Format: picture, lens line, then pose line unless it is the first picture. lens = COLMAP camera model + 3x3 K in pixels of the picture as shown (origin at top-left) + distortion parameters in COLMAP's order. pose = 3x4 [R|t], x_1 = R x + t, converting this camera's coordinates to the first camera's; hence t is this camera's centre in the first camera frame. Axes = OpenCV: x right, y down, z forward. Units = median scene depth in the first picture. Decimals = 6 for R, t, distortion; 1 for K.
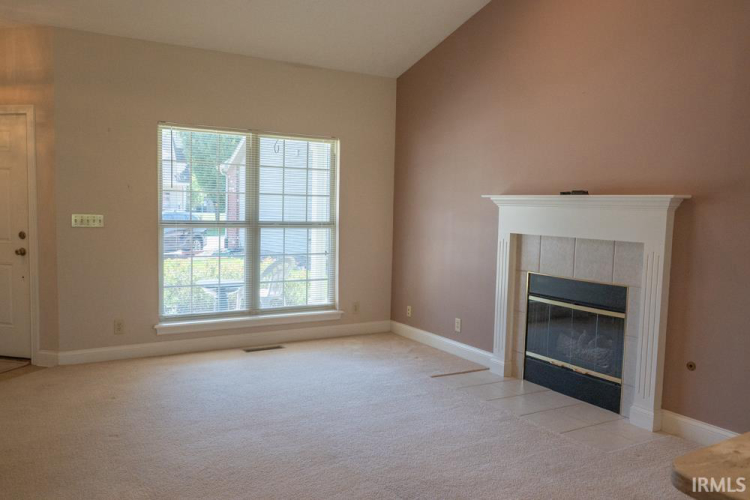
lens RADIAL K [[612.3, 0, 375.0], [0, 612.3, 250.0], [0, 0, 1]] dist [0.004247, 0.004152]
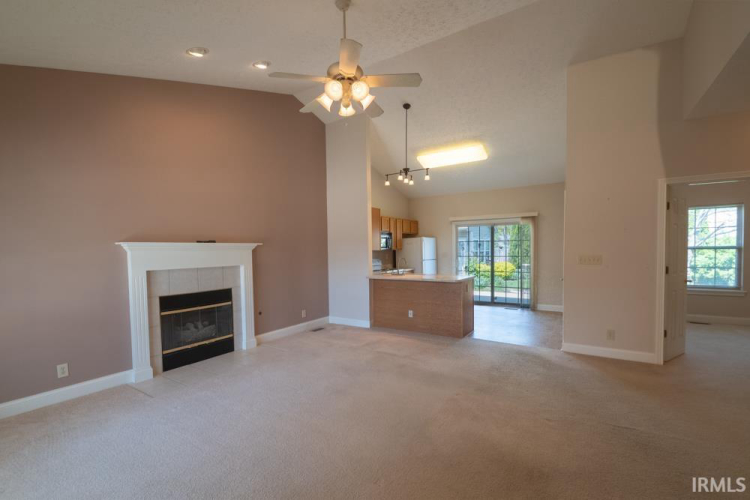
lens RADIAL K [[328.6, 0, 373.6], [0, 328.6, 259.3], [0, 0, 1]] dist [-0.001102, -0.000225]
pose [[-0.433919, -0.053321, 0.899373, -0.732708], [0.064459, 0.993852, 0.090021, -0.097661], [-0.898643, 0.097034, -0.427814, 0.984214]]
